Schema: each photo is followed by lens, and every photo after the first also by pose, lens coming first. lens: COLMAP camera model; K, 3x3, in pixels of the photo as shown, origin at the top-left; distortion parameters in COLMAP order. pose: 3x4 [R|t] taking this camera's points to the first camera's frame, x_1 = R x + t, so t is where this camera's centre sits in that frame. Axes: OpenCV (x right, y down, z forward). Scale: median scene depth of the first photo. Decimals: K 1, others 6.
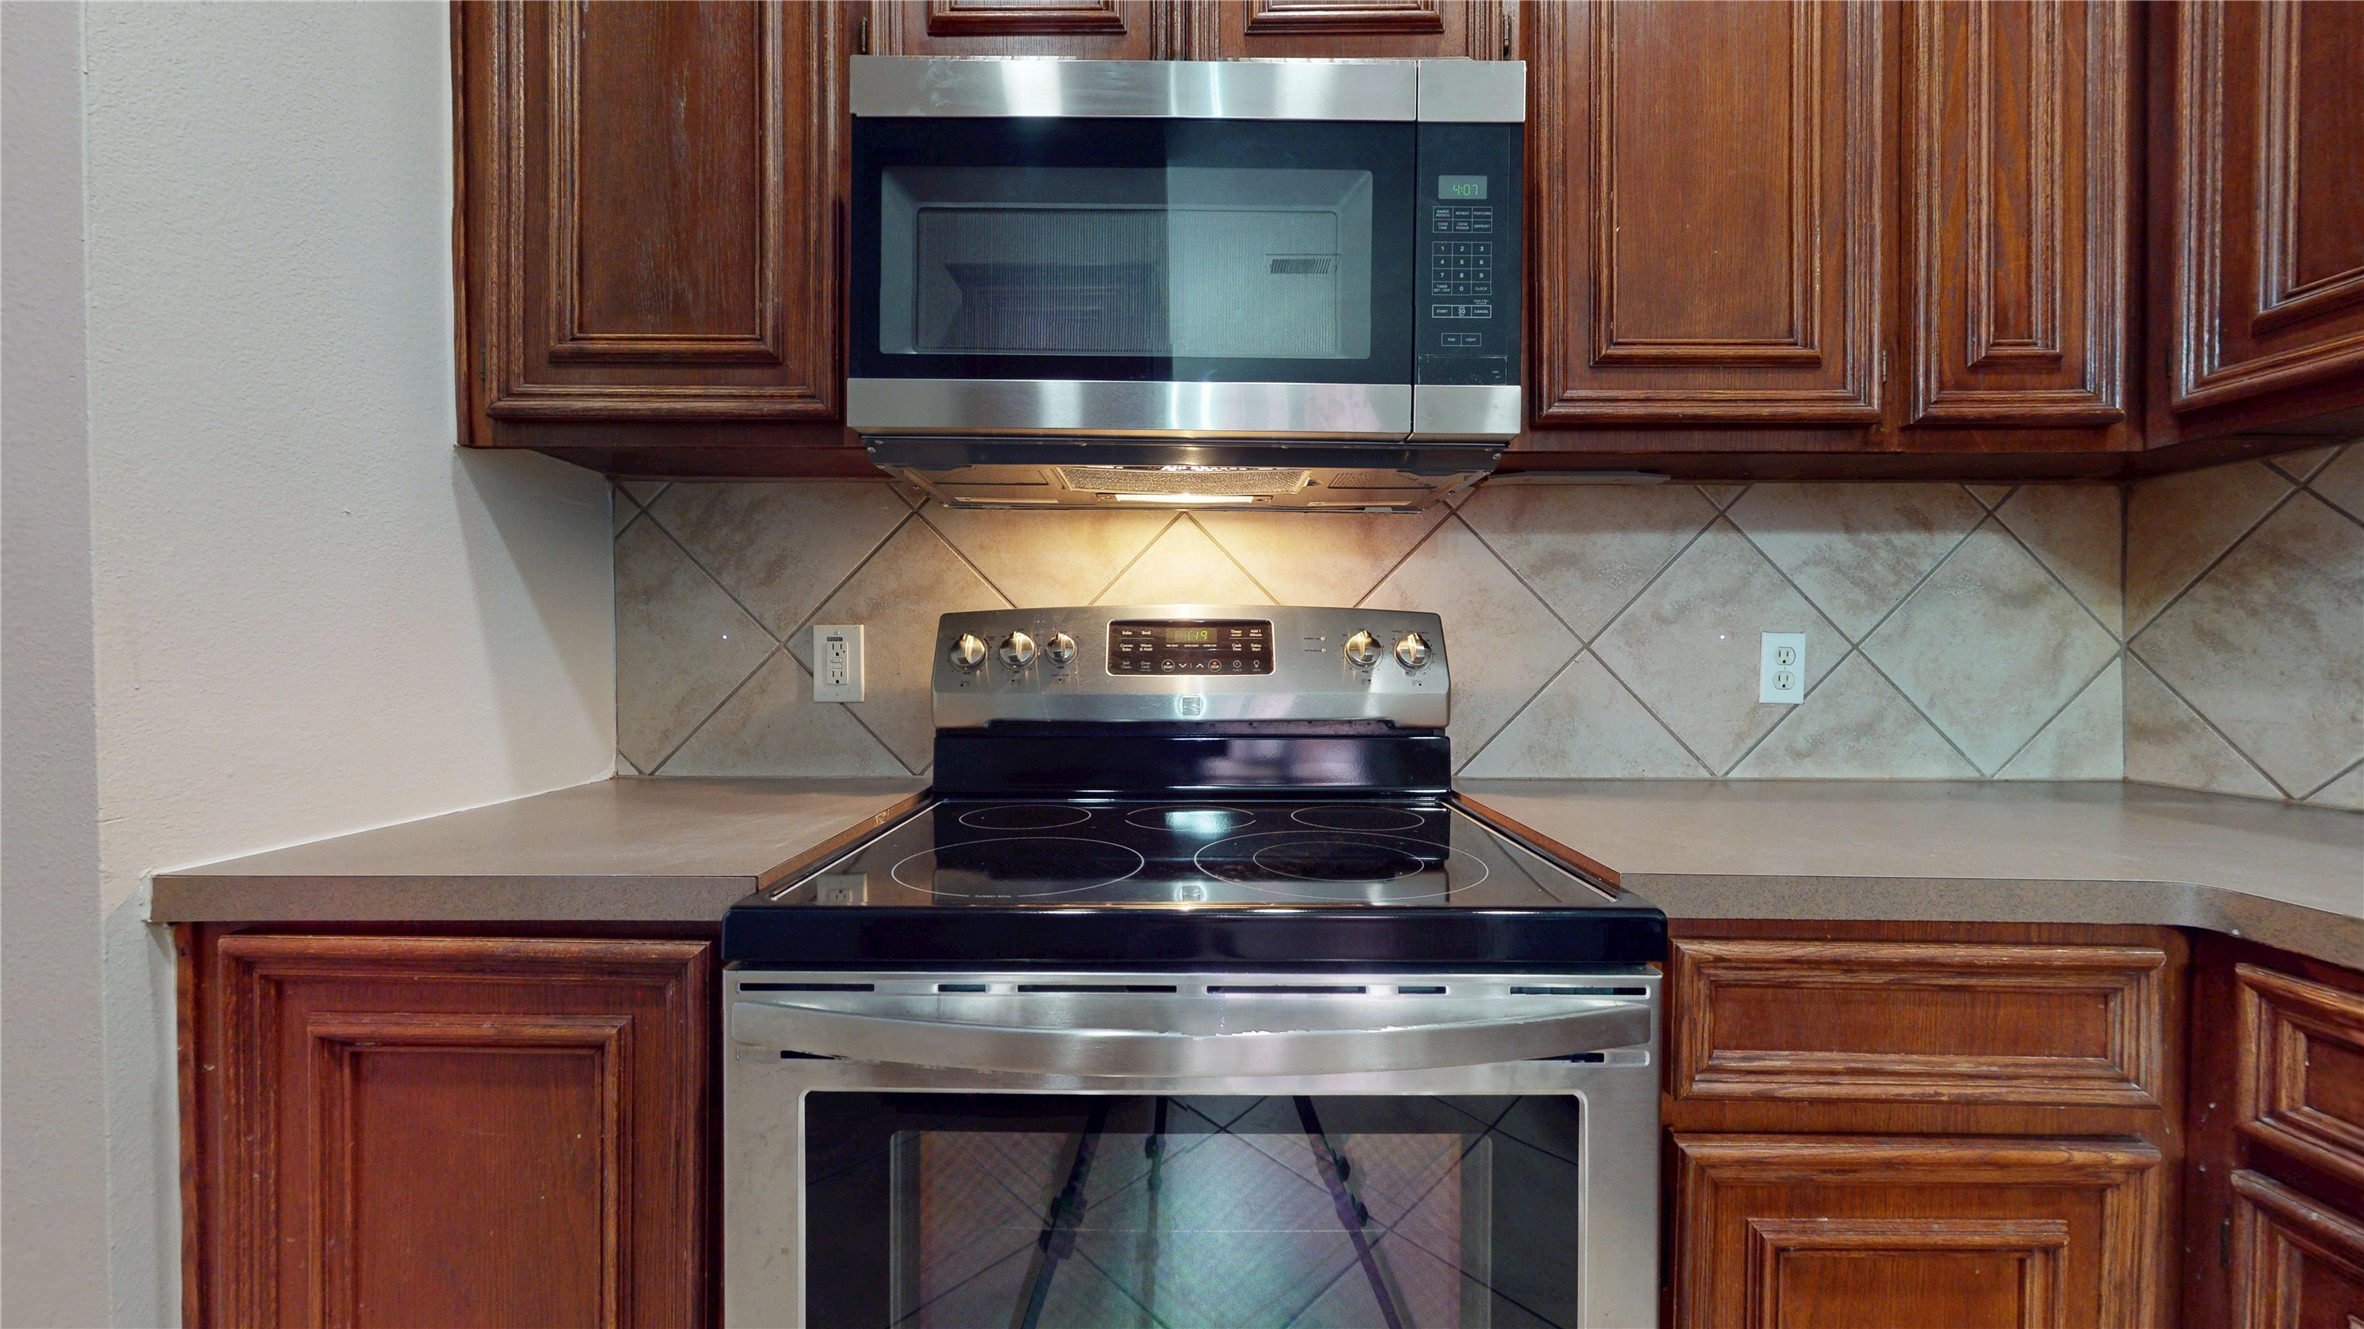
lens RADIAL K [[868.2, 0, 1178.2], [0, 868.2, 666.4], [0, 0, 1]] dist [0.003437, -0.000734]
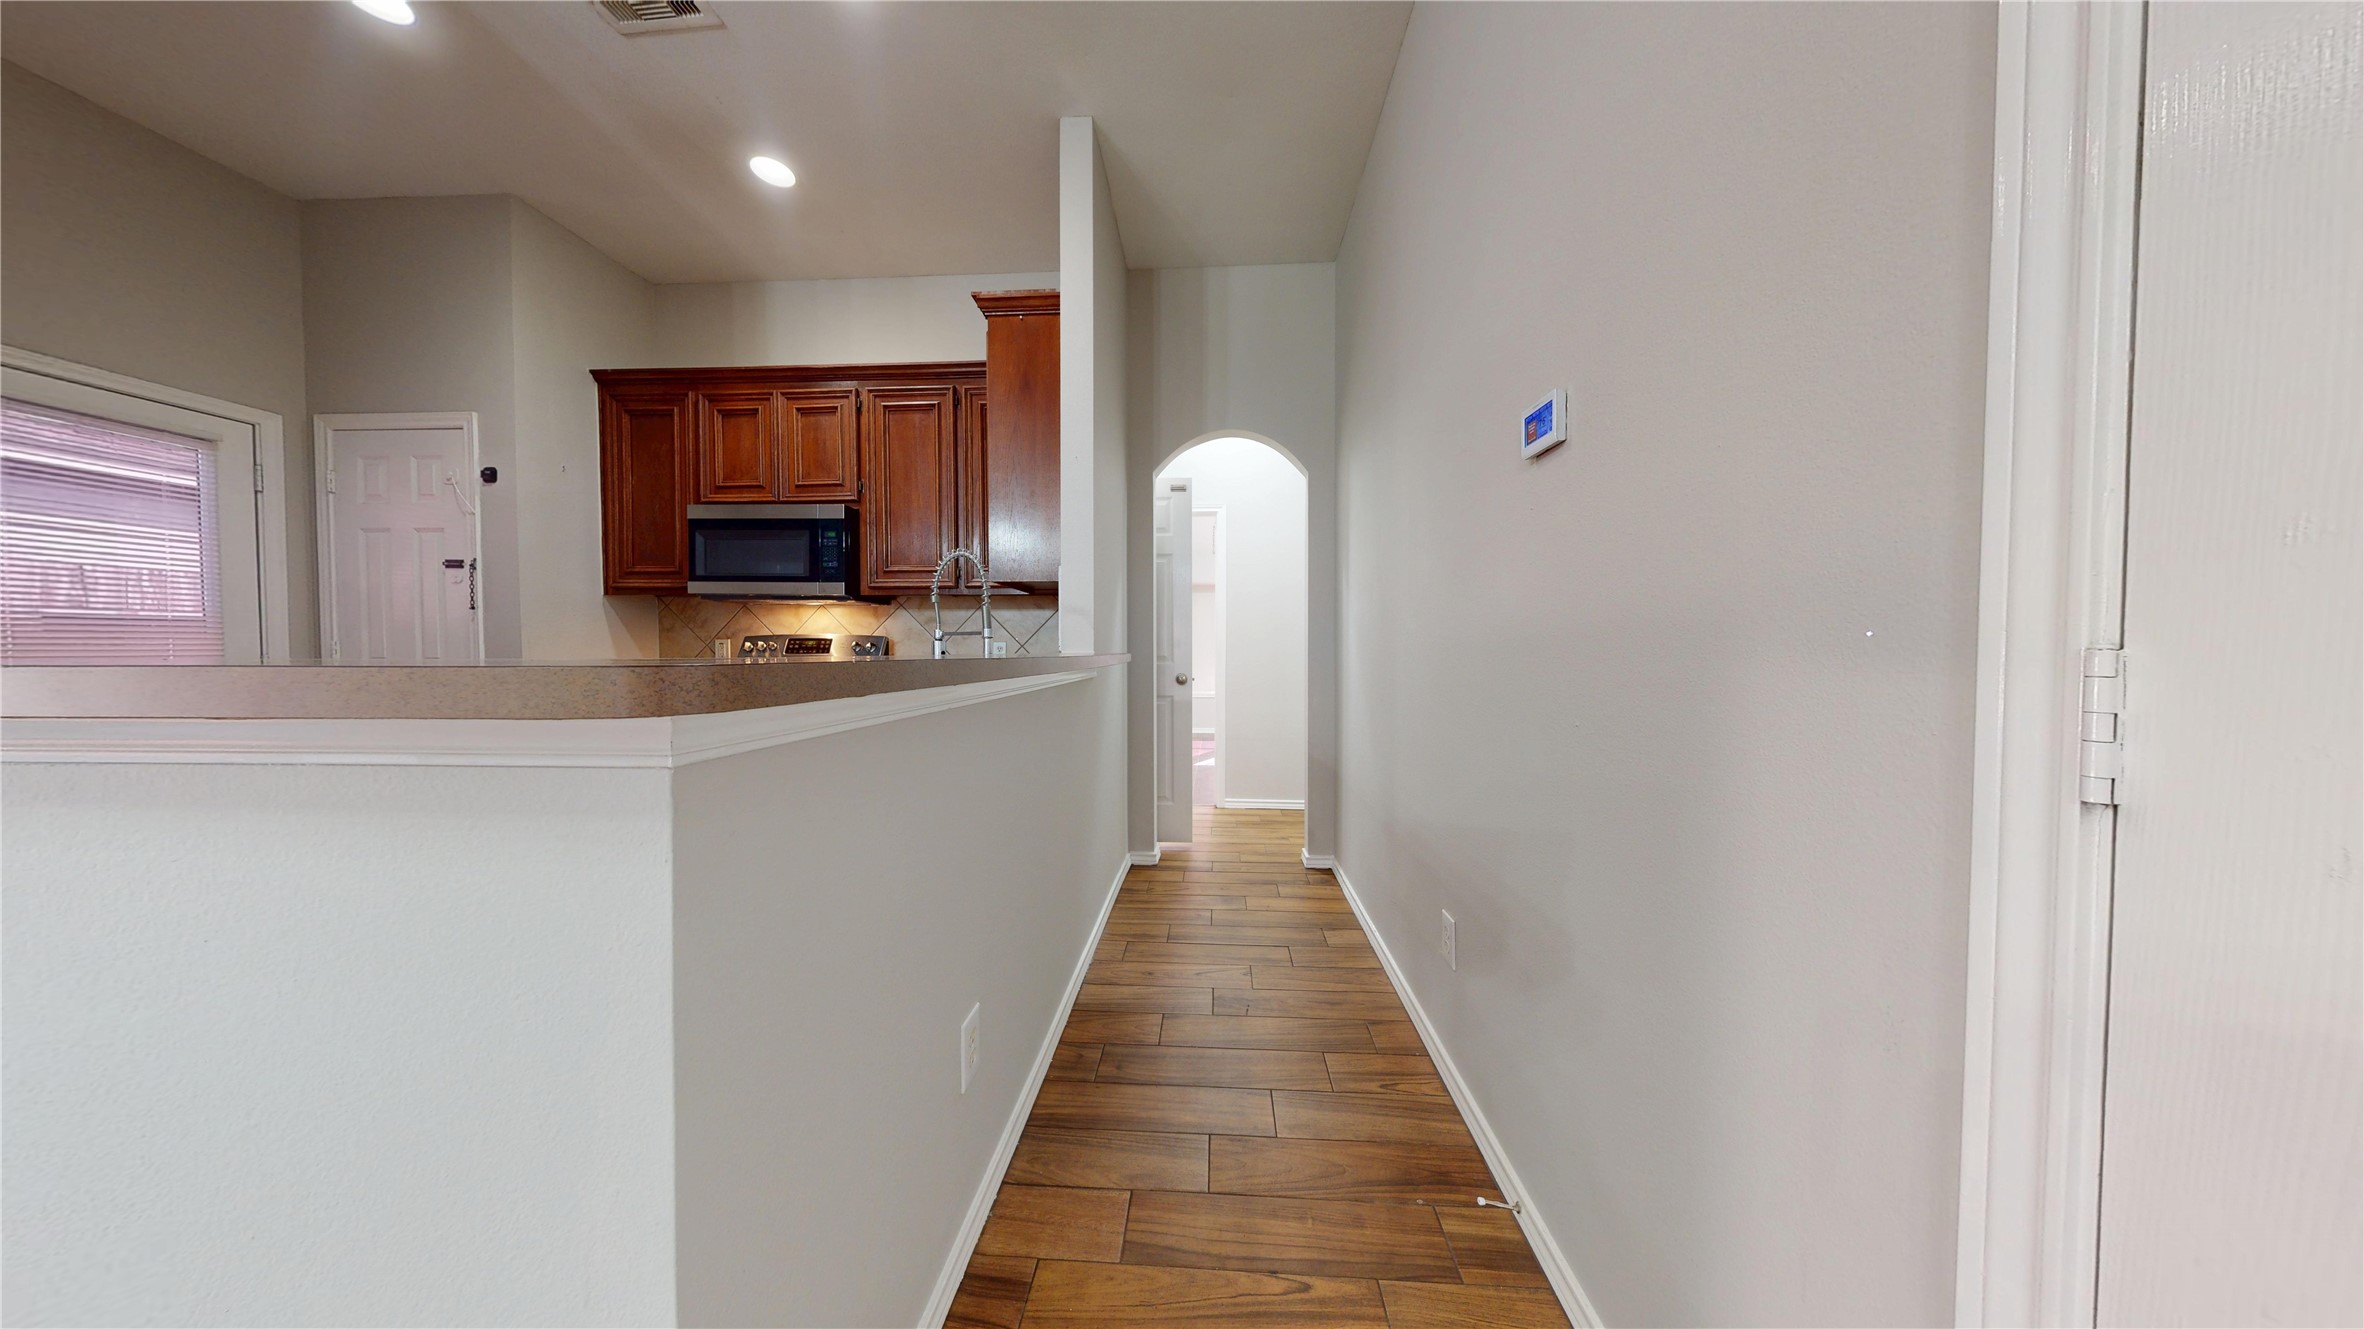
lens RADIAL K [[657.3, 0, 1182.4], [0, 657.3, 674.4], [0, 0, 1]] dist [0.000063, 0.000000]
pose [[0.997517, 0.004130, -0.070302, 1.662686], [-0.003832, 0.999983, 0.004375, 0.073078], [0.070319, -0.004095, 0.997516, -1.492486]]
